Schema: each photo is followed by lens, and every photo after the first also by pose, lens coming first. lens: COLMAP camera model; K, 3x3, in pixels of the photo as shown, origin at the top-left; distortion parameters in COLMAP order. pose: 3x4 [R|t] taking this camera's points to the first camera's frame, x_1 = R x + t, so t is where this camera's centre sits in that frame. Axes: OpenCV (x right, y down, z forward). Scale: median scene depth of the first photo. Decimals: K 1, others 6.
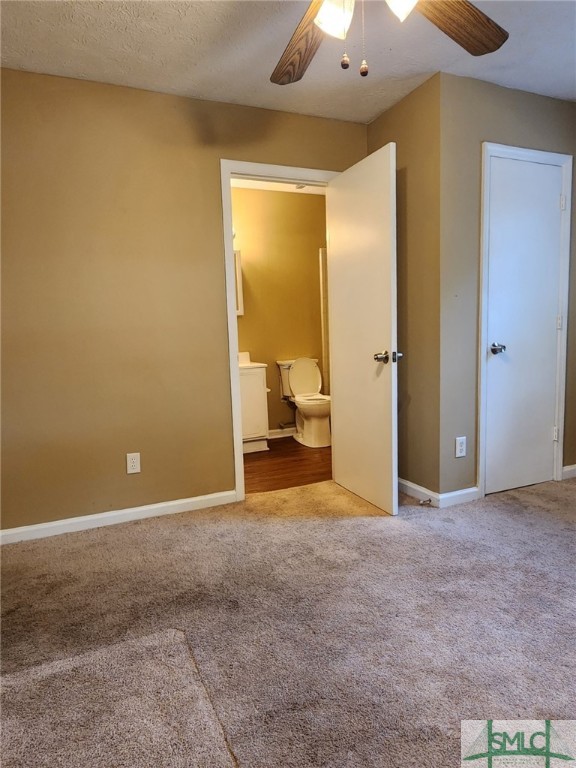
lens RADIAL K [[488.2, 0, 287.4], [0, 488.2, 382.2], [0, 0, 1]] dist [-0.002304, -0.006173]
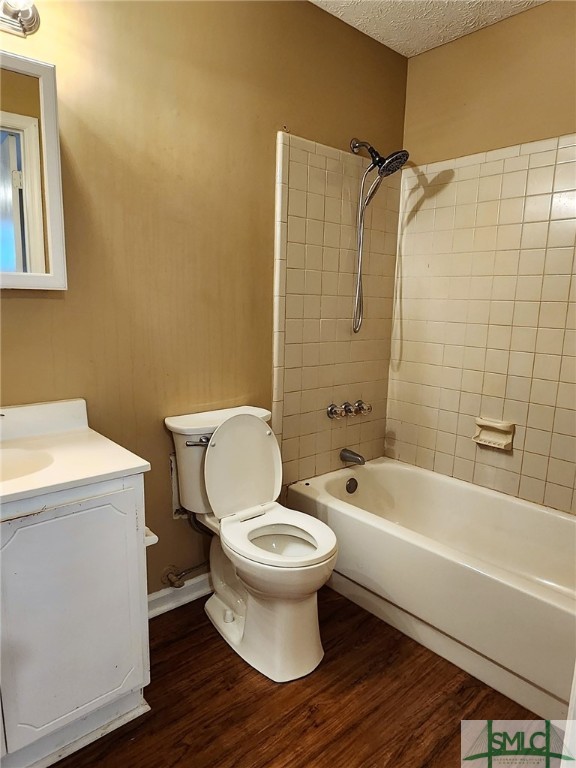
lens RADIAL K [[488.2, 0, 285.7], [0, 488.2, 383.6], [0, 0, 1]] dist [-0.002304, -0.006173]
pose [[0.952555, 0.007218, 0.304282, -0.048455], [-0.019318, 0.999137, 0.036775, -0.087199], [-0.303754, -0.040909, 0.951872, 0.628041]]
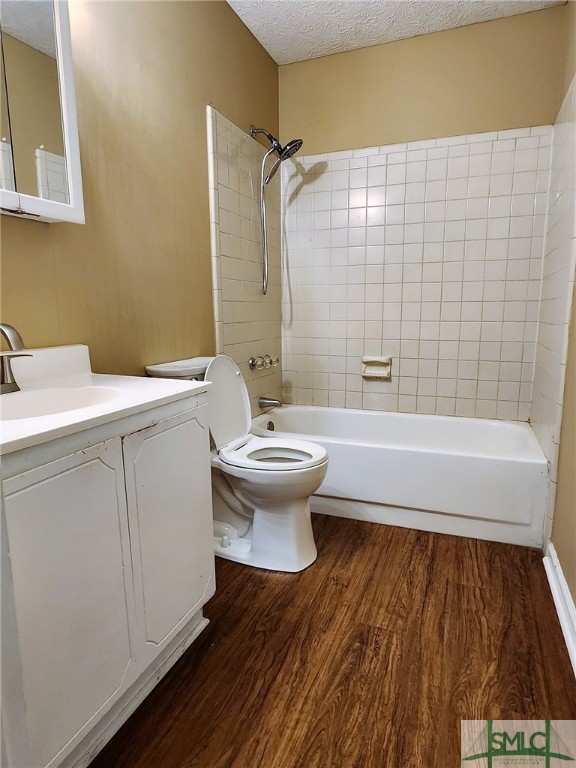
lens RADIAL K [[457.3, 0, 286.2], [0, 457.3, 383.2], [0, 0, 1]] dist [-0.006027, -0.000273]
pose [[0.713492, -0.081400, 0.695919, -0.197438], [0.066484, 0.996612, 0.048408, -0.041625], [-0.697502, 0.011729, 0.716487, 0.678383]]
